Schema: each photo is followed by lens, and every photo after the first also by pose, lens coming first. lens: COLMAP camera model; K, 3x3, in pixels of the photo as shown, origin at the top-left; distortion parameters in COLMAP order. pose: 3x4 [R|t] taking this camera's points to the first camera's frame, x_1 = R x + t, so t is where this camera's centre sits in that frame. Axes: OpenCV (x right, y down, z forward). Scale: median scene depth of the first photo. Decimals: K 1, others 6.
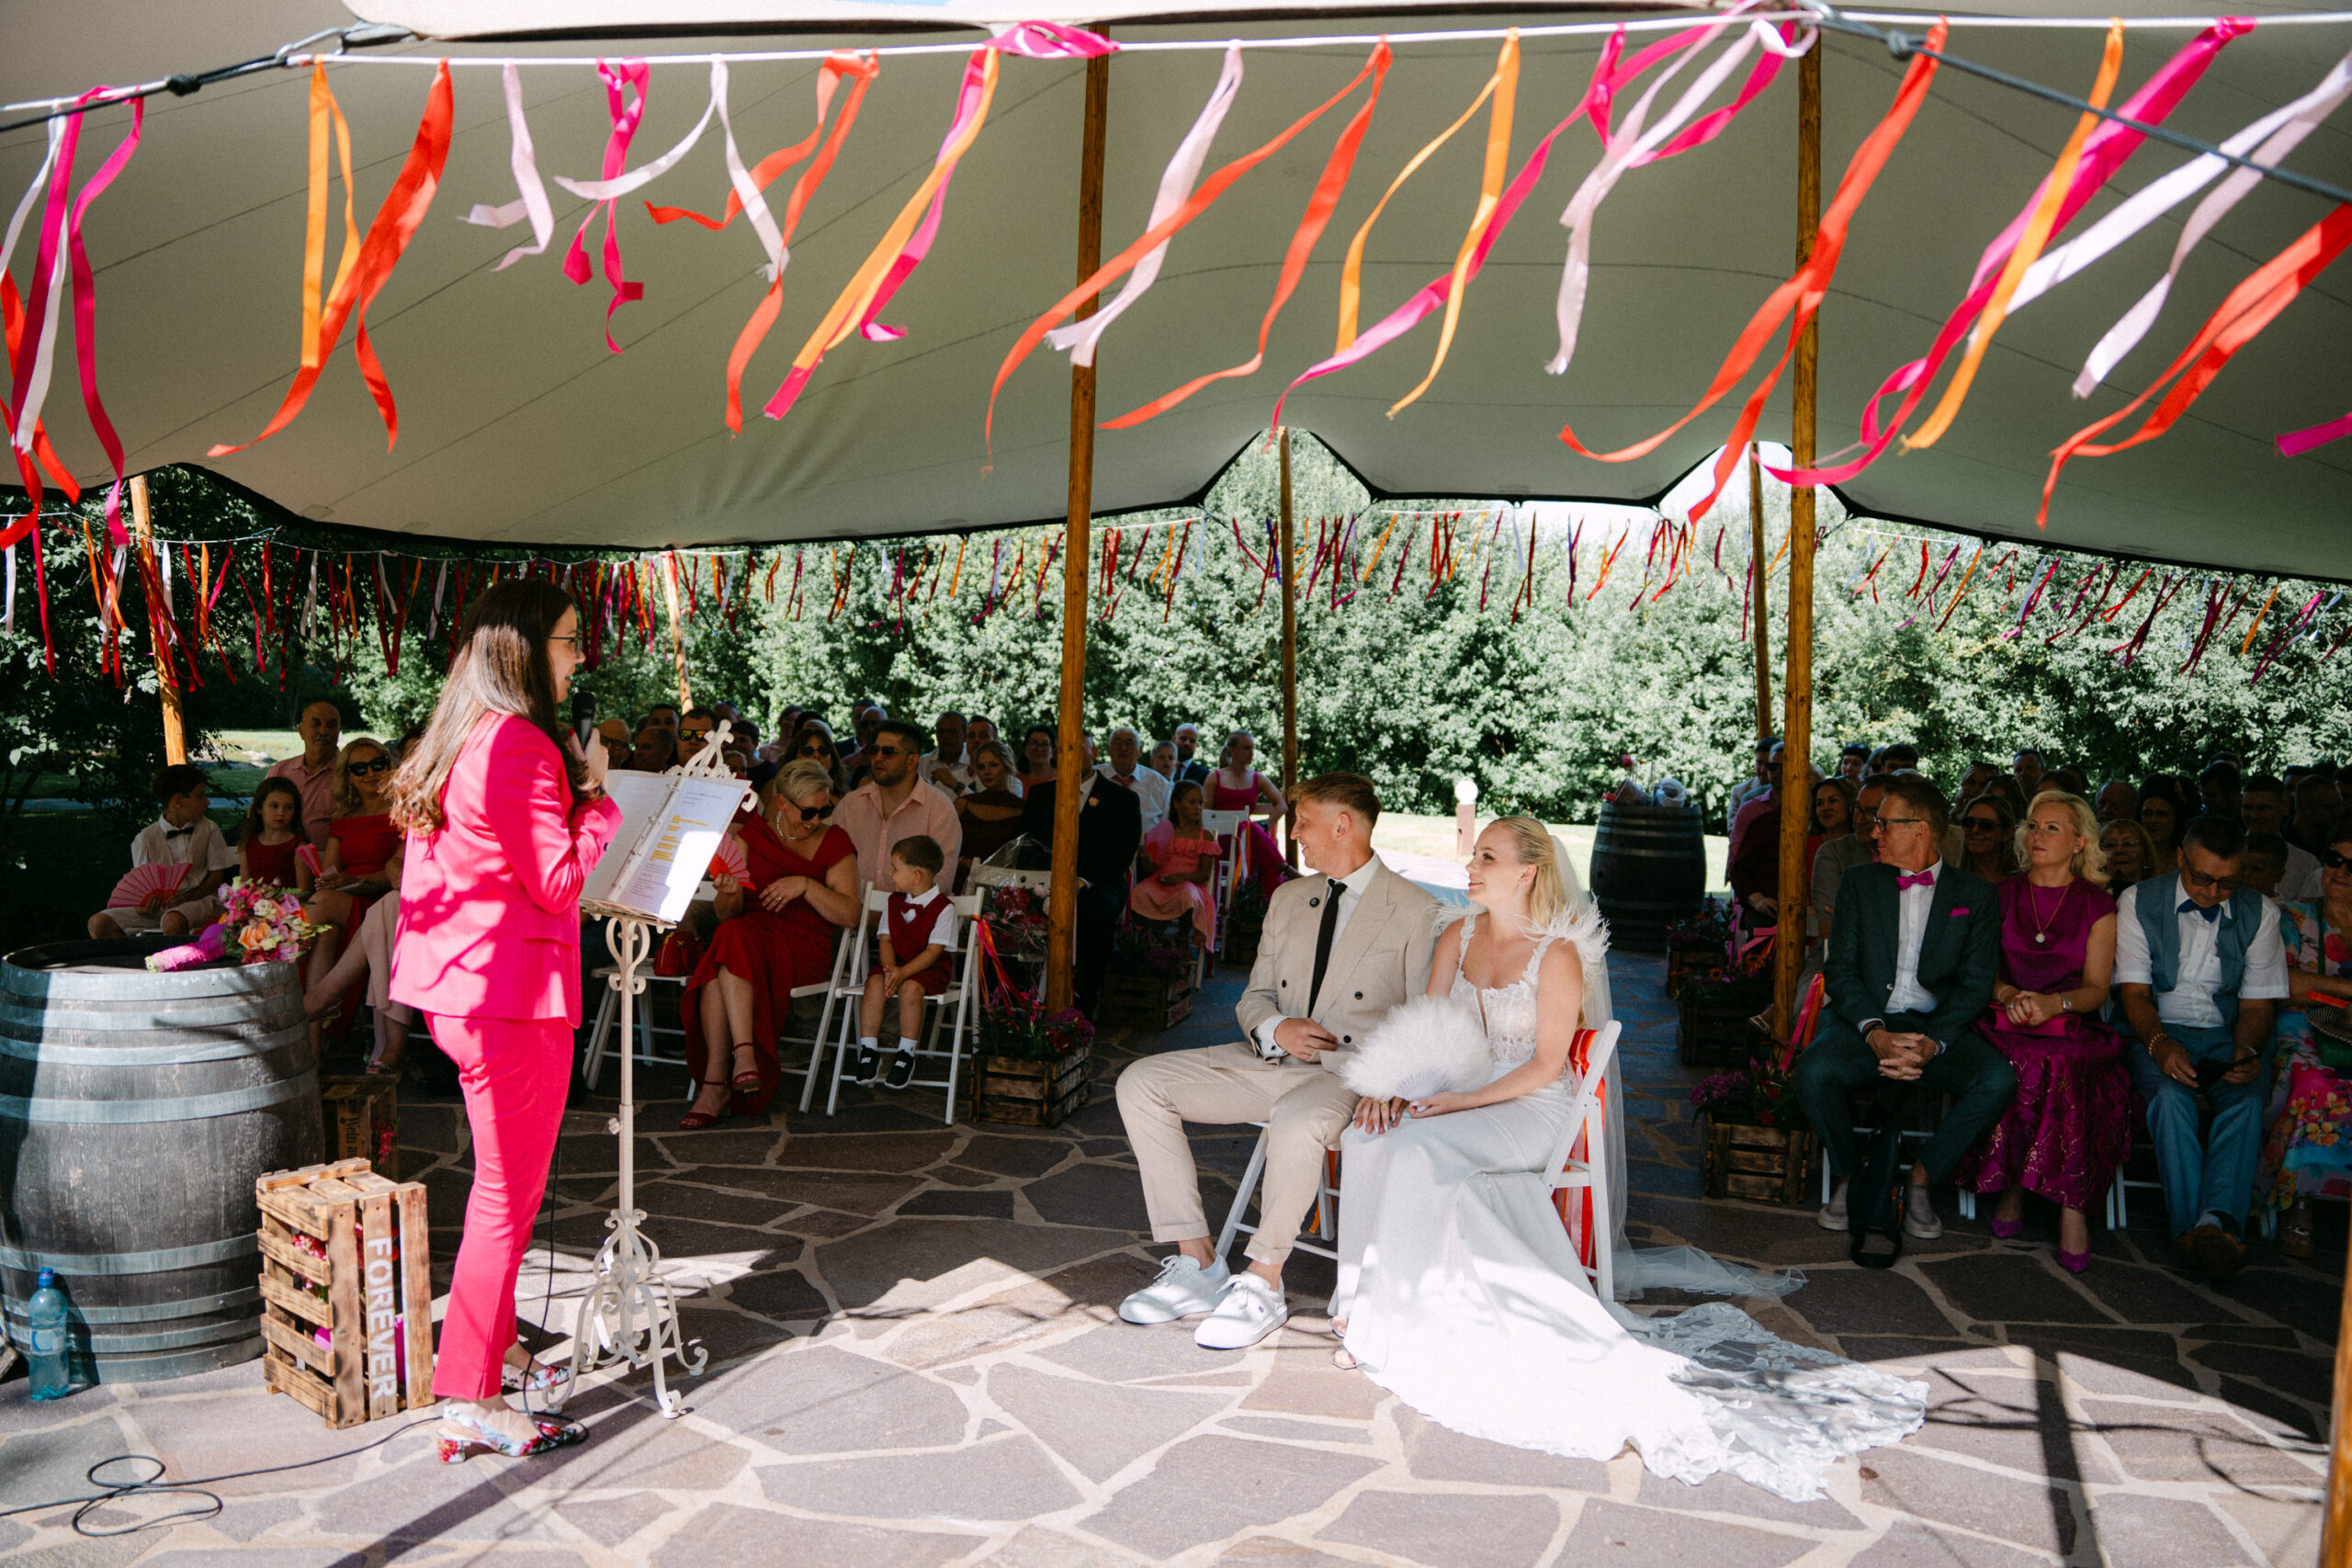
lens RADIAL K [[1861.0, 0, 1176.0], [0, 1861.0, 784.0], [0, 0, 1]] dist [-0.158075, 0.105612]
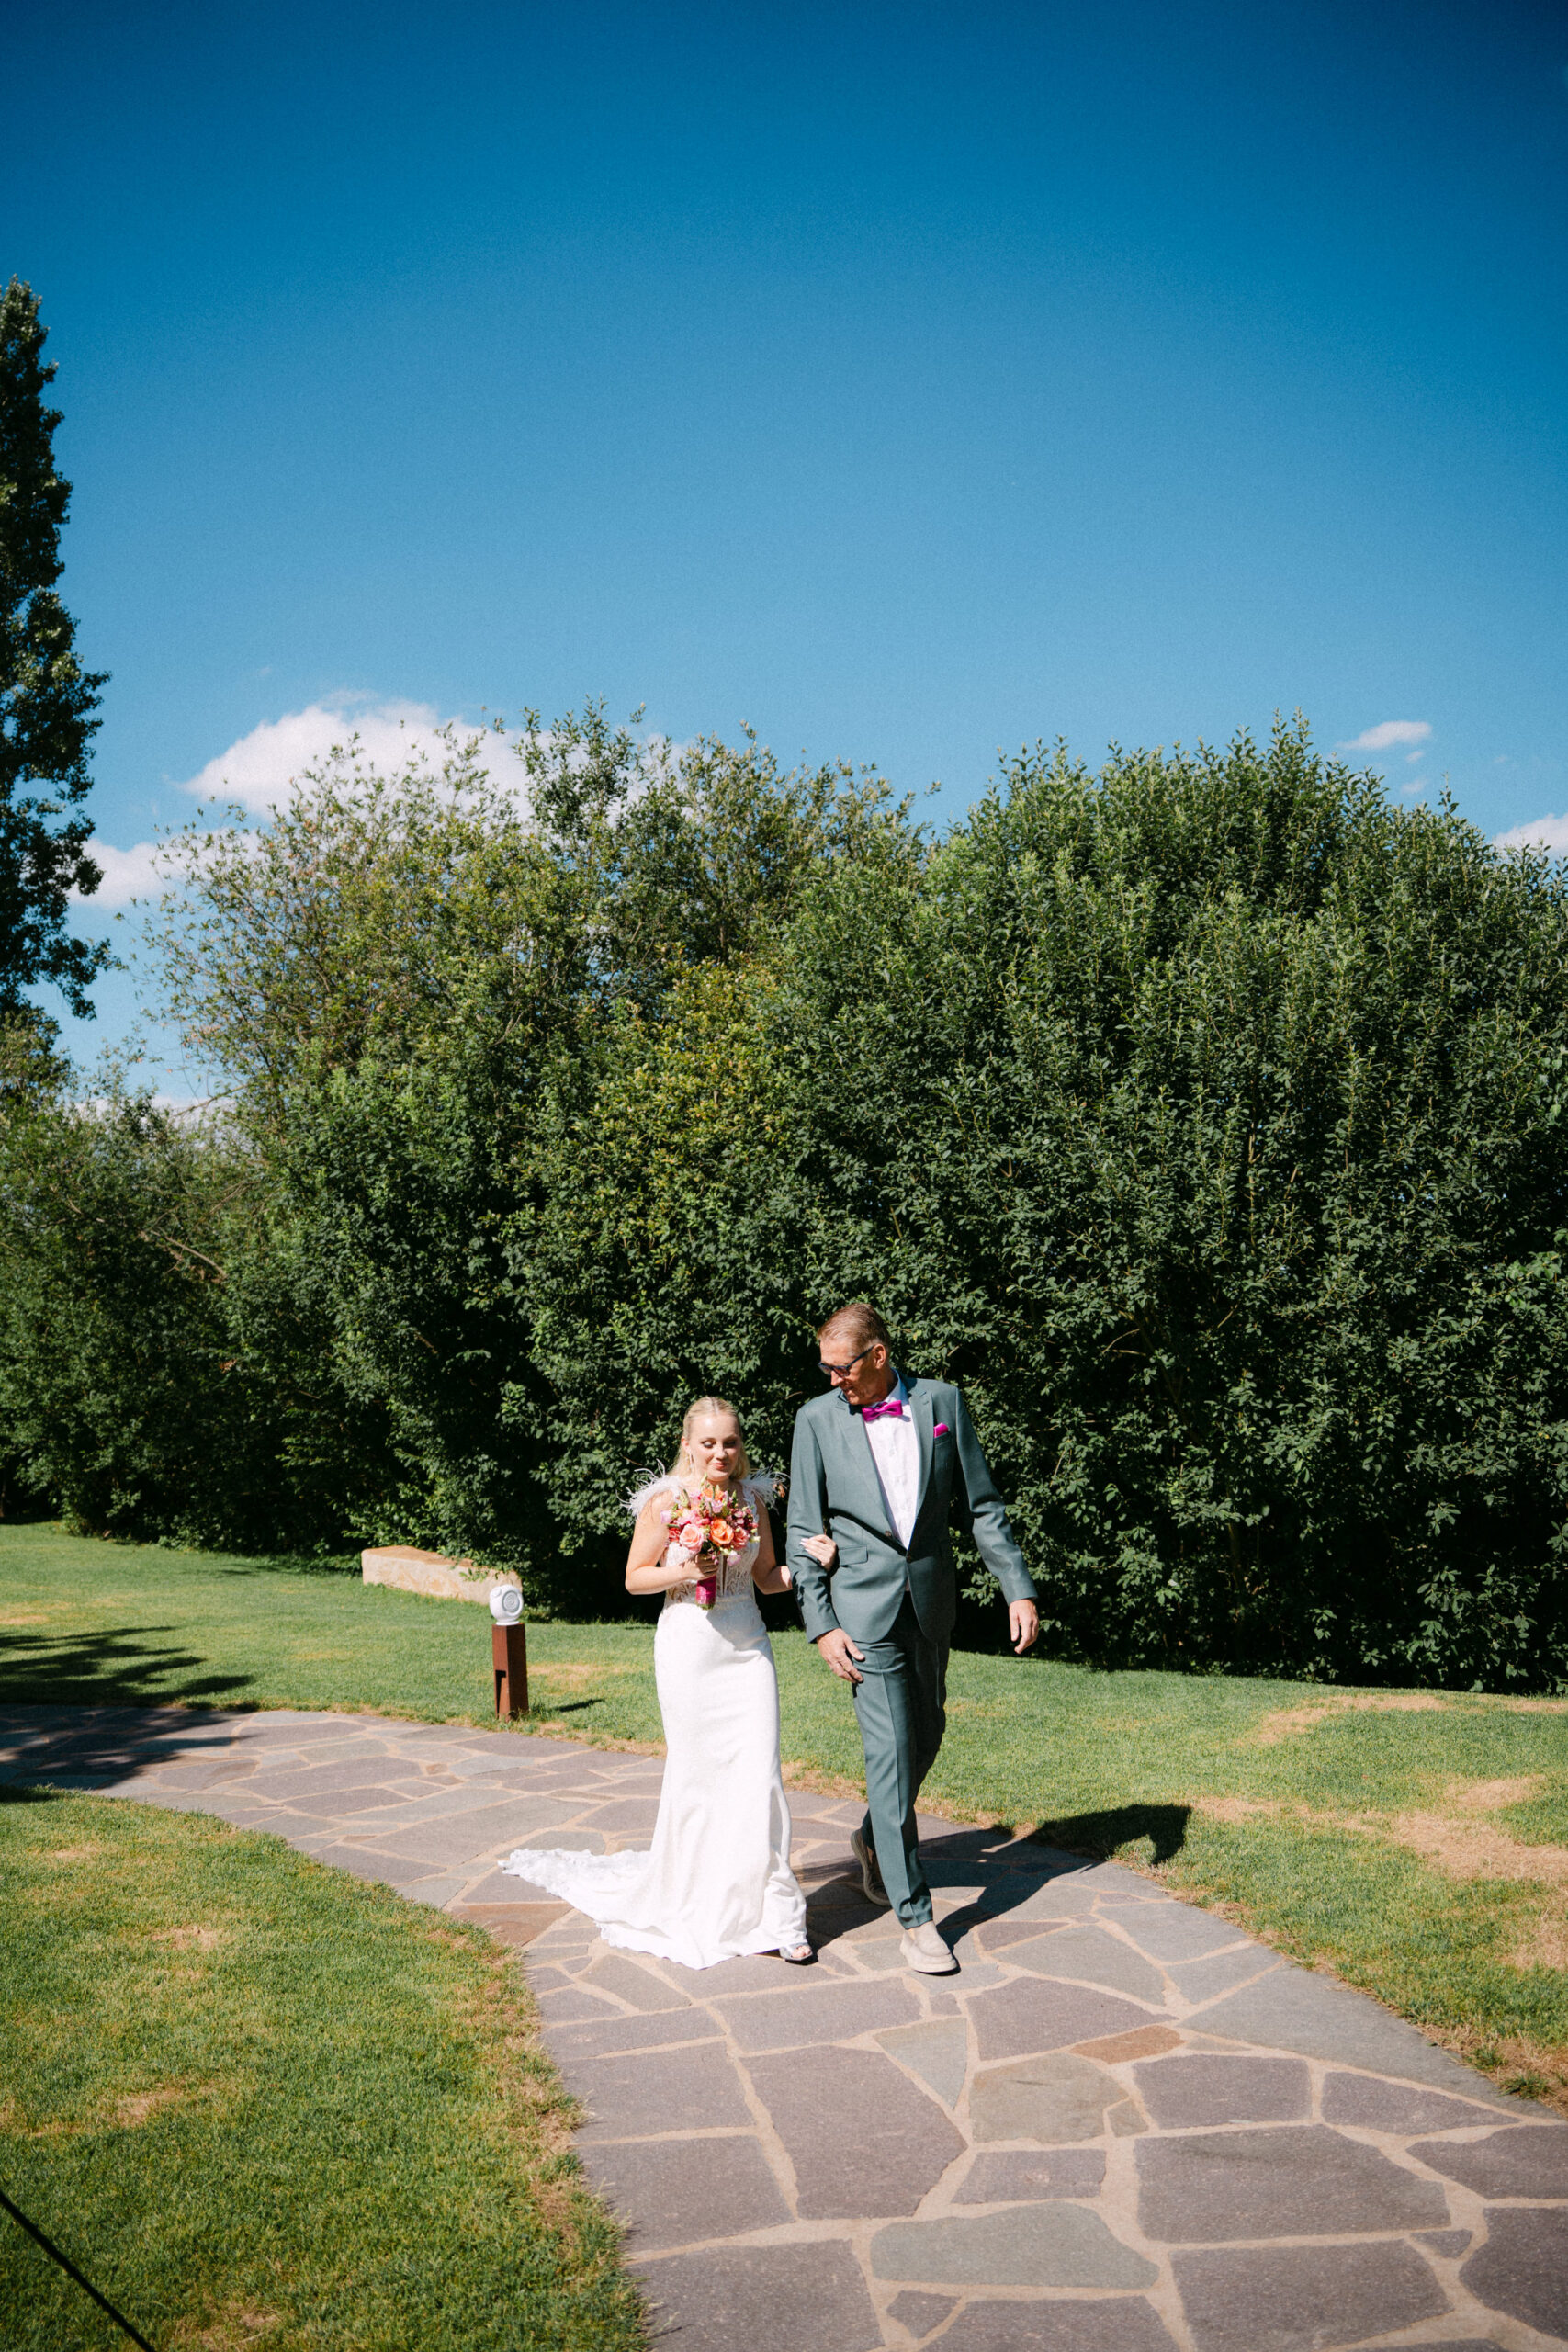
lens RADIAL K [[1787.0, 0, 784.0], [0, 1787.0, 1176.0], [0, 0, 1]] dist [-0.132903, 0.010055]
pose [[0.961041, -0.097523, -0.258631, 0.146649], [0.051717, 0.982609, -0.178342, -0.066642], [0.271526, 0.158018, 0.949370, 1.054511]]
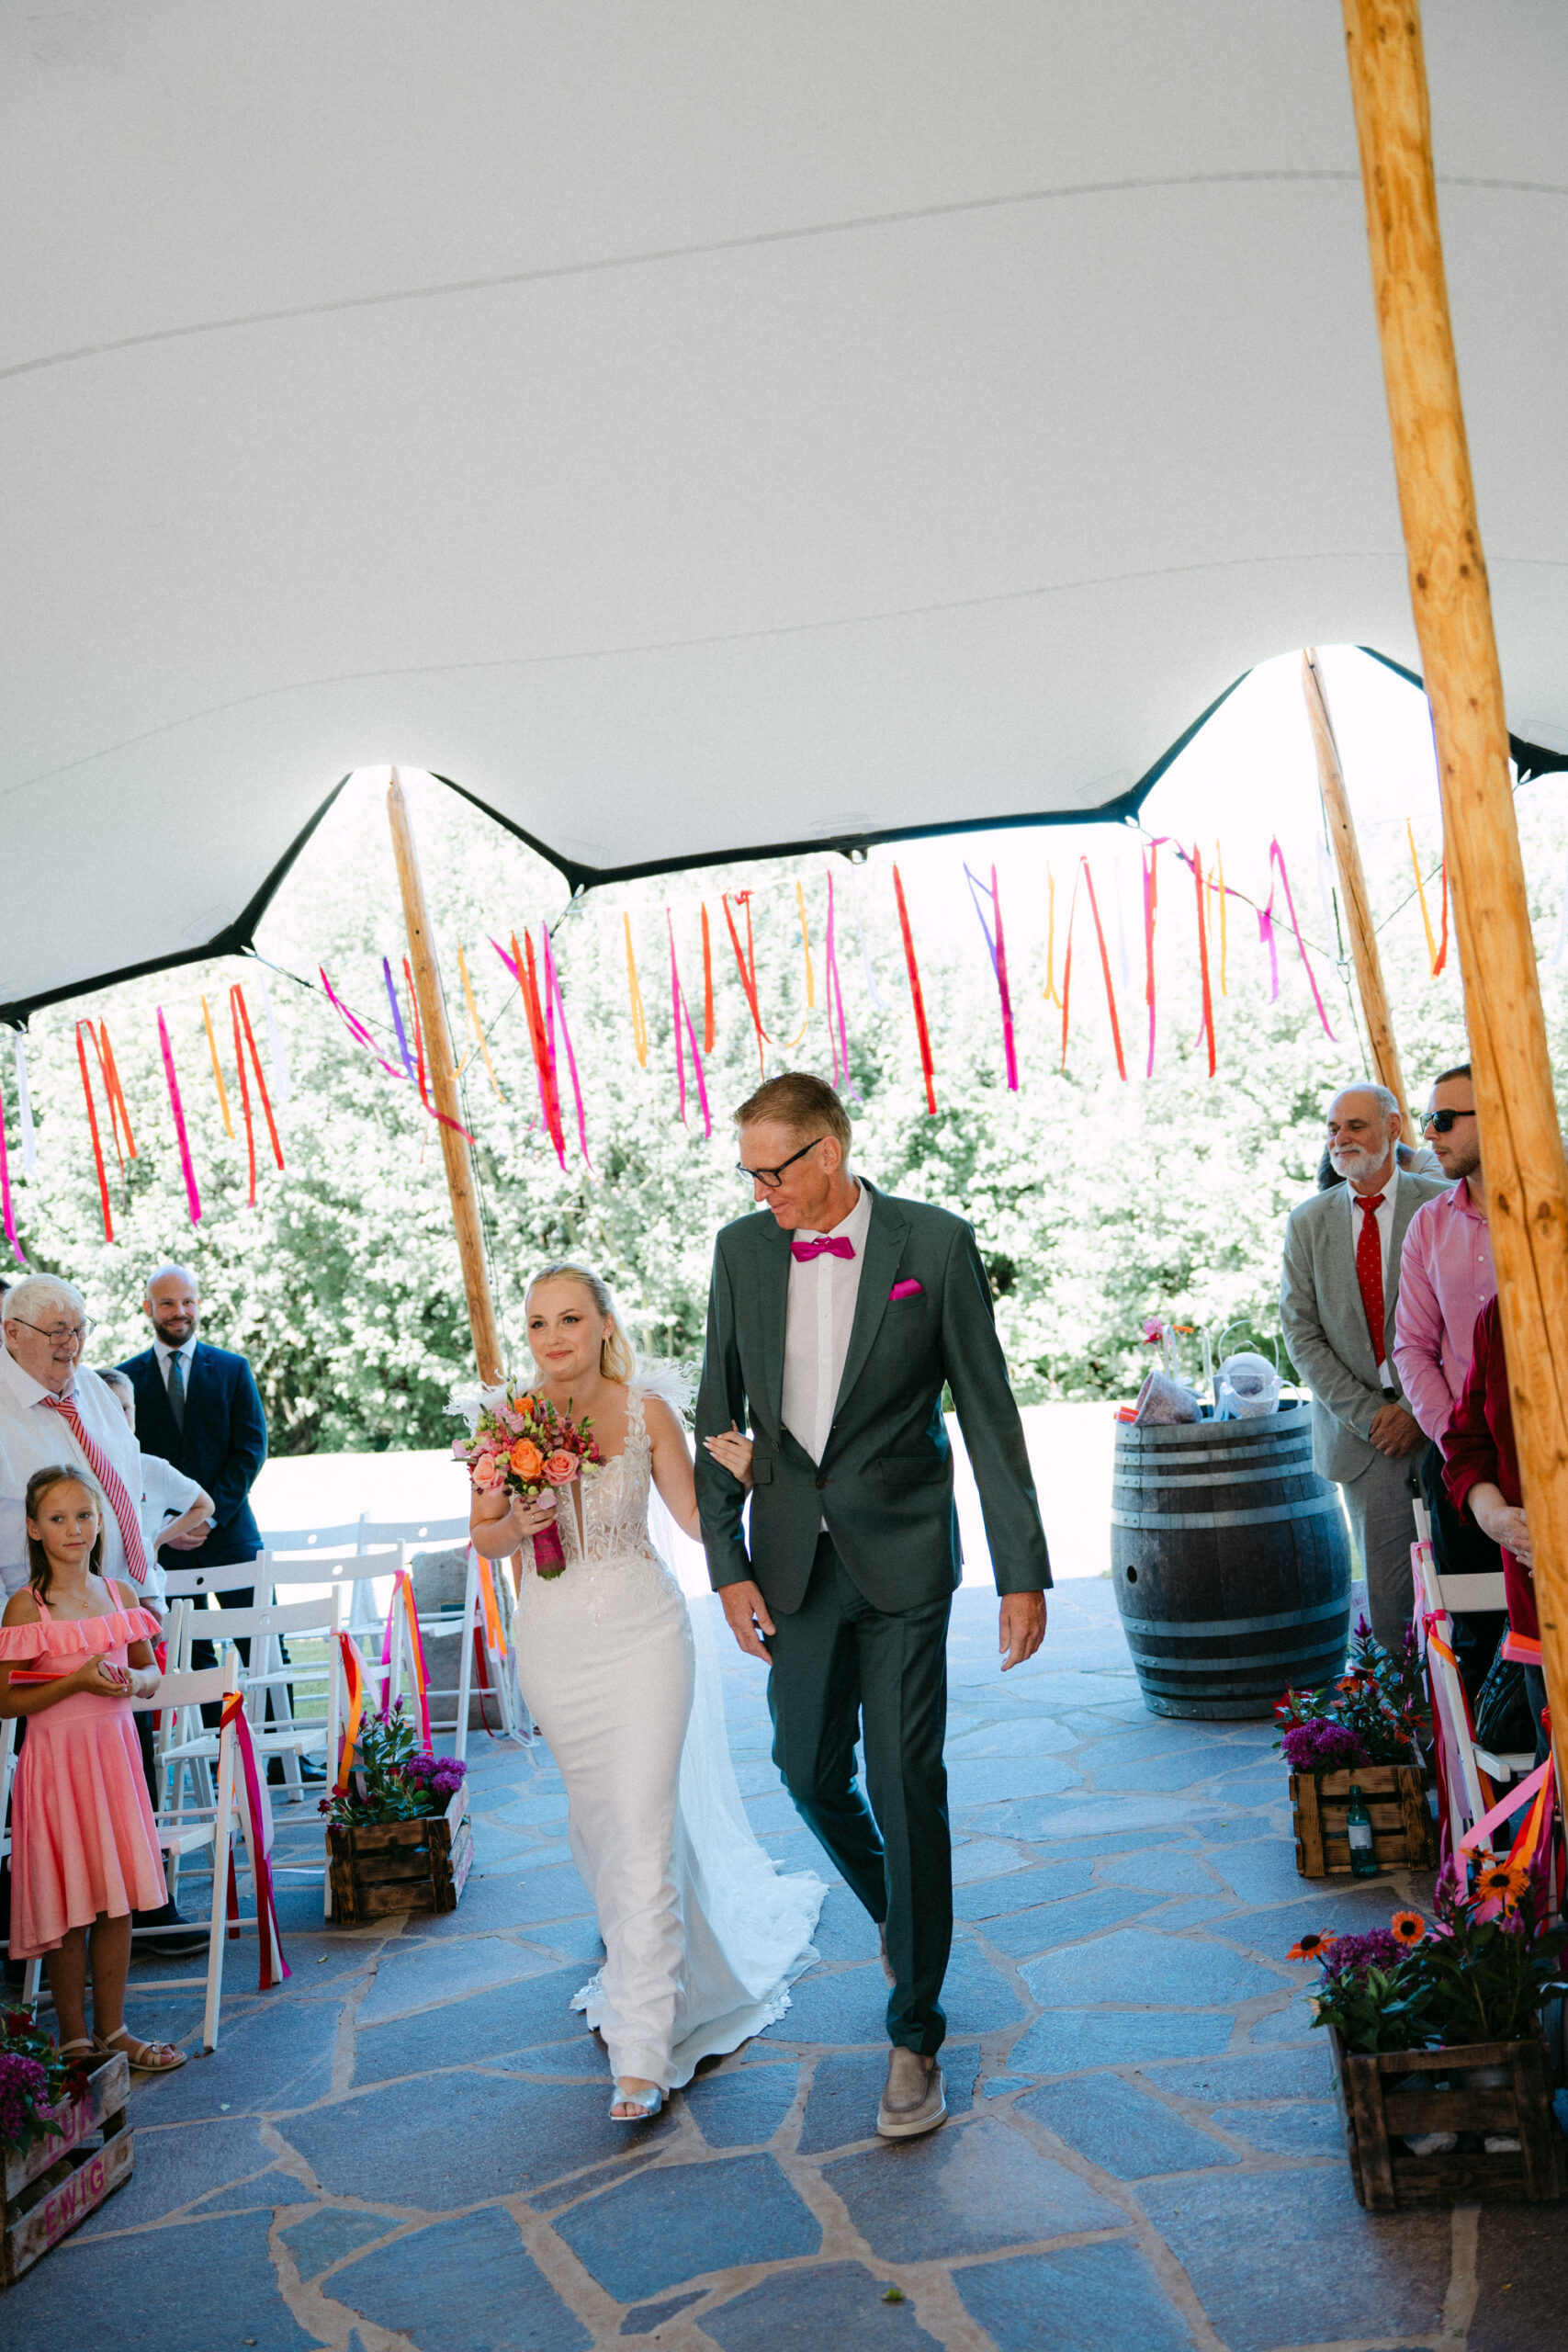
lens RADIAL K [[2514.3, 0, 787.0], [0, 2514.3, 1168.7], [0, 0, 1]] dist [-0.103490, 0.002815]
pose [[0.987402, -0.139584, 0.074522, 0.099464], [0.144638, 0.987189, -0.067359, -0.024527], [-0.064166, 0.077289, 0.994942, 0.317801]]
